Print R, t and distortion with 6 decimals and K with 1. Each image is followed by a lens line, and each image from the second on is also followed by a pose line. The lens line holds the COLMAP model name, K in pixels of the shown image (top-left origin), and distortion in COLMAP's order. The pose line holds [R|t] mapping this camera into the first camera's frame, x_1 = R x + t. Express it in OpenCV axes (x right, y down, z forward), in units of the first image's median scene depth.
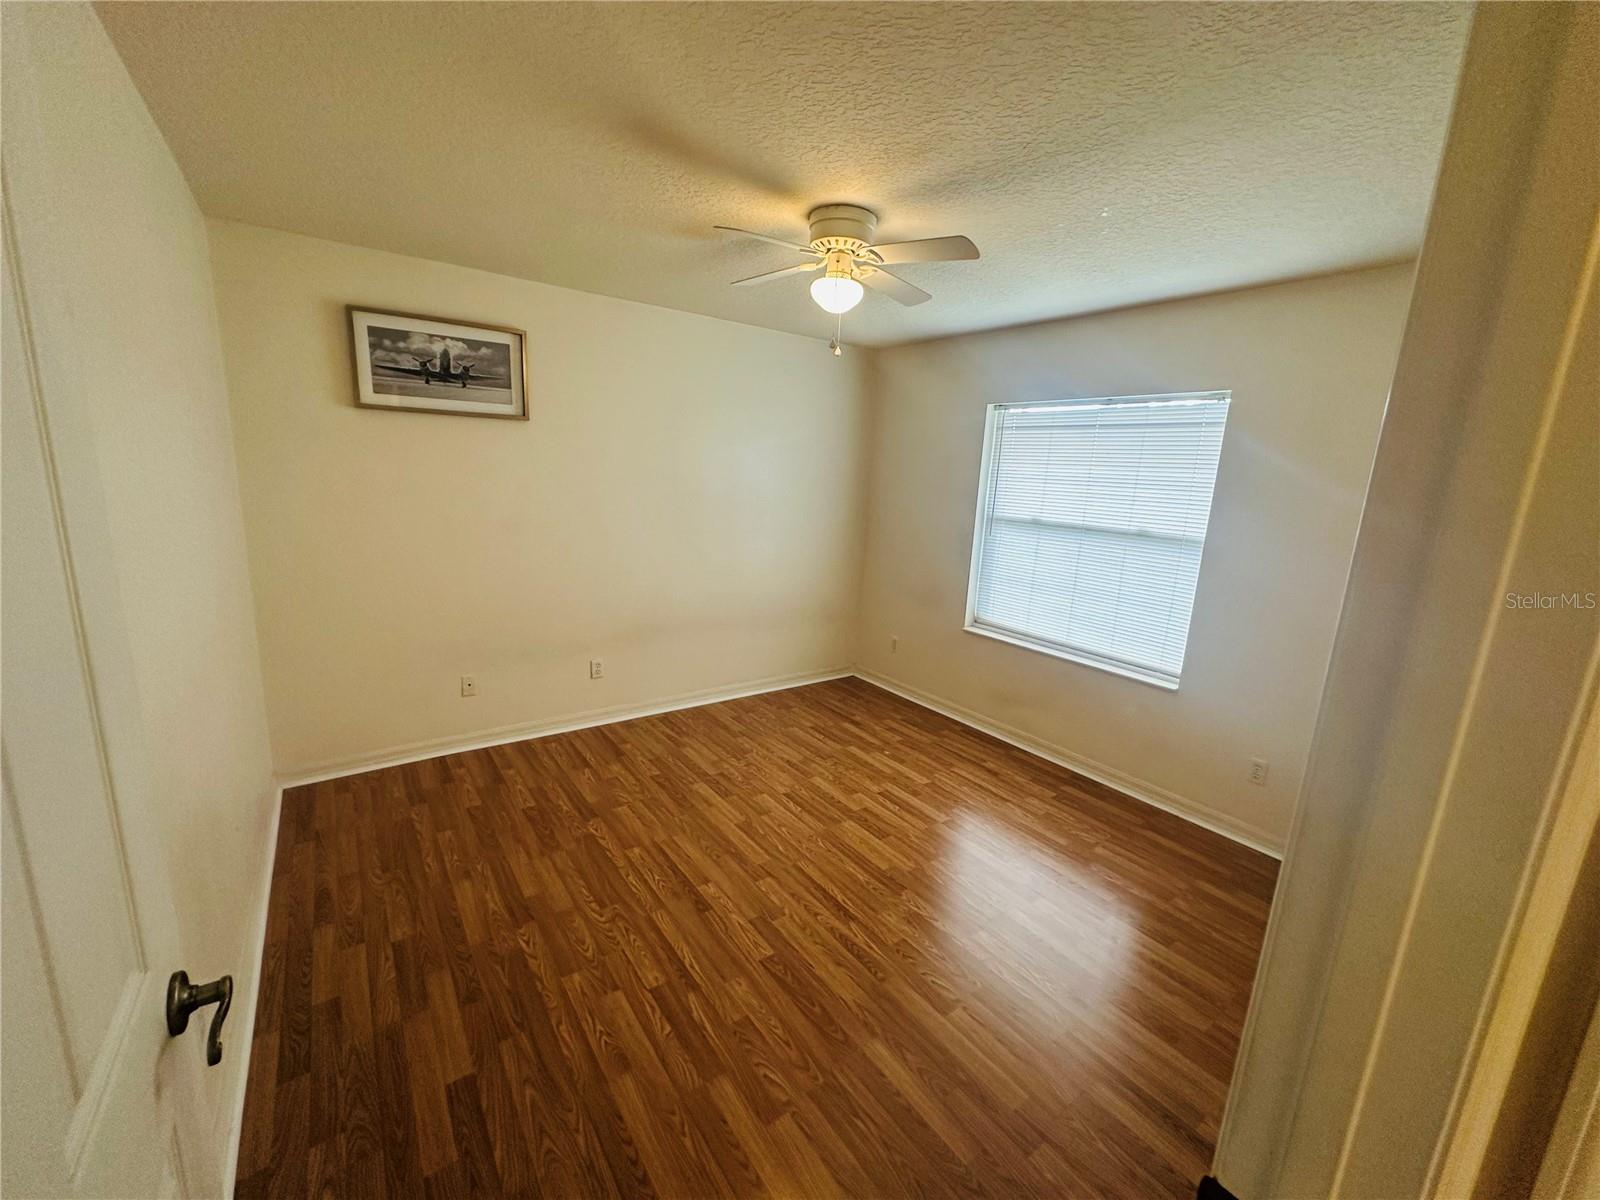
lens RADIAL K [[632.0, 0, 796.0], [0, 632.0, 597.9], [0, 0, 1]] dist [-0.004607, 0.000023]
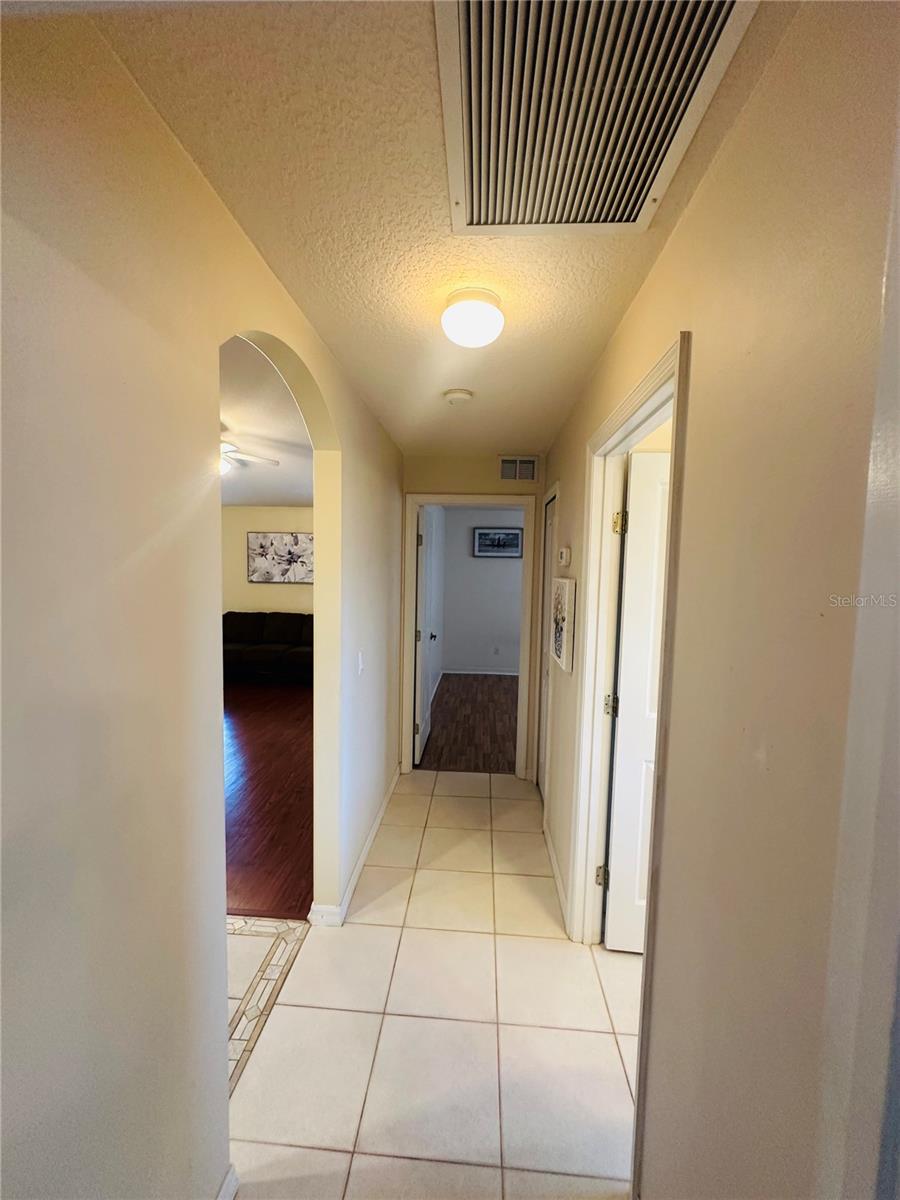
lens RADIAL K [[474.0, 0, 455.7], [0, 474.0, 603.4], [0, 0, 1]] dist [-0.004607, 0.000023]
pose [[0.773160, 0.018702, -0.633935, 0.874142], [-0.112063, 0.987866, -0.107531, 0.230865], [0.624231, 0.154179, 0.765875, -0.992687]]
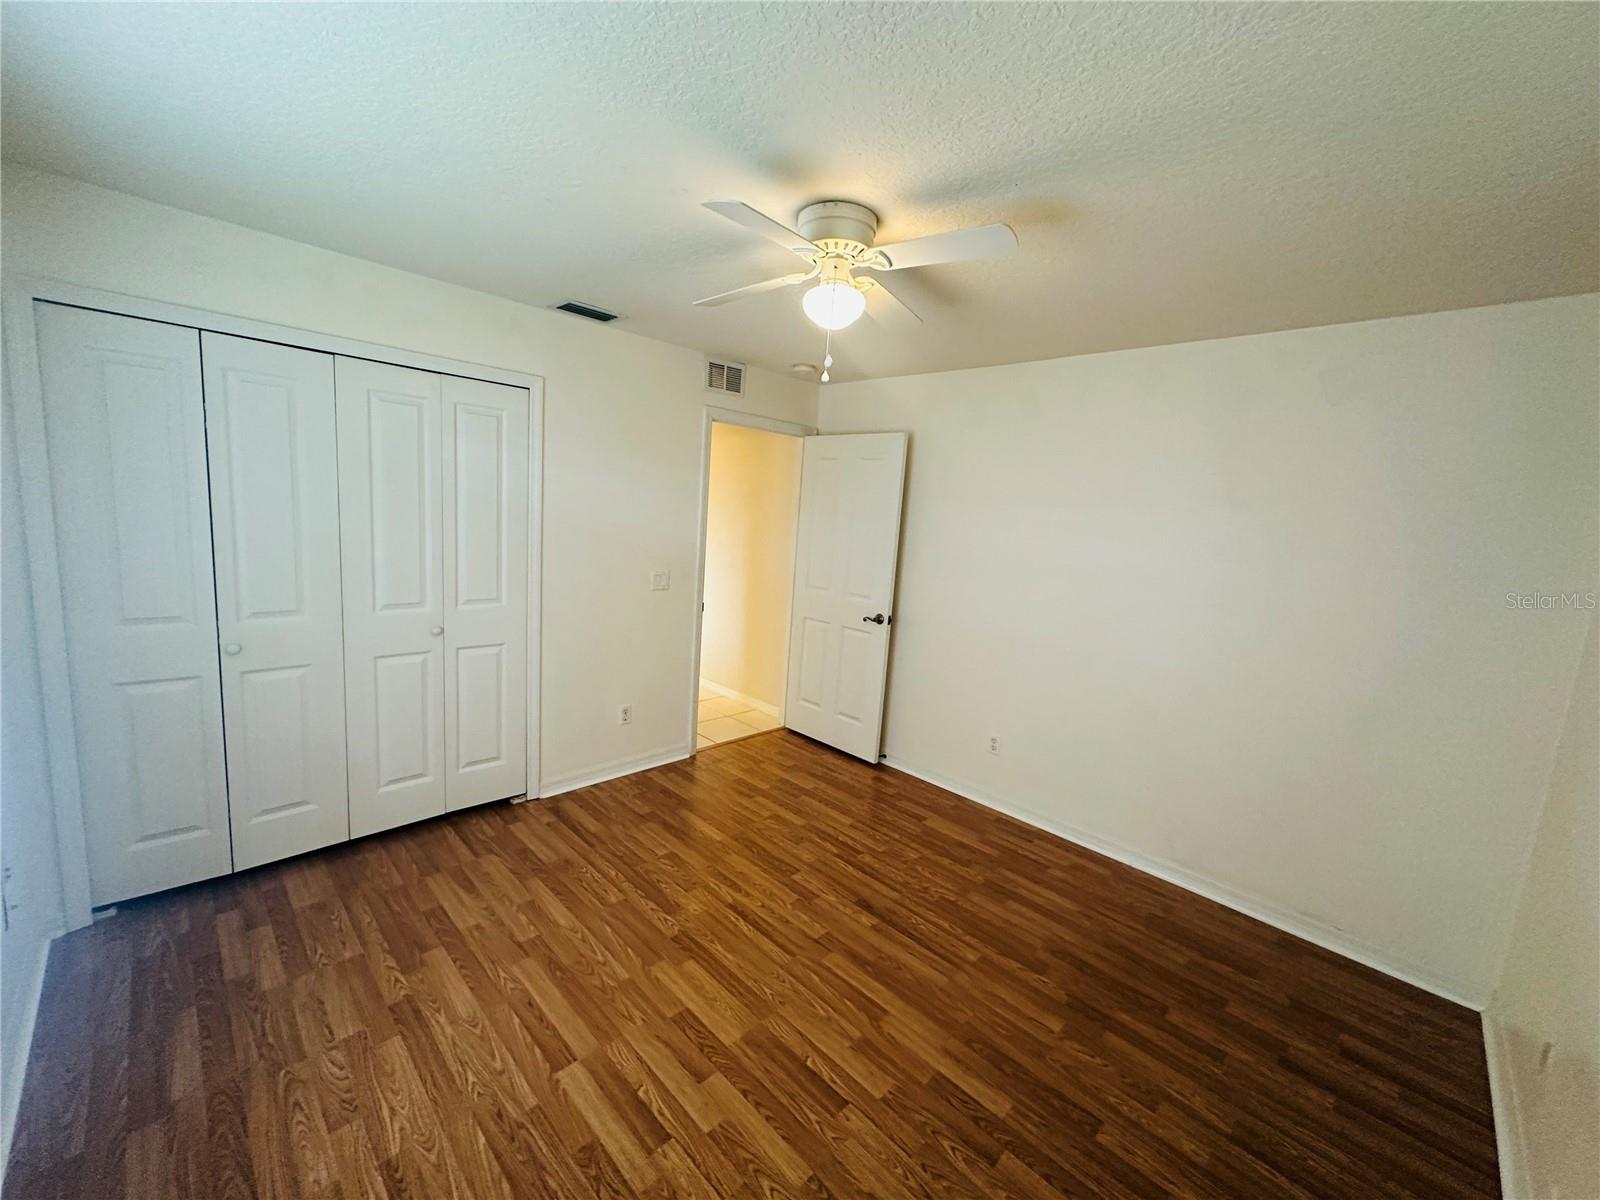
lens RADIAL K [[632.0, 0, 799.3], [0, 632.0, 599.9], [0, 0, 1]] dist [-0.004607, 0.000023]
pose [[-0.978595, -0.092872, -0.183647, 0.192799], [-0.150465, 0.931696, 0.330611, -0.324632], [0.140399, 0.351167, -0.925727, 1.597937]]
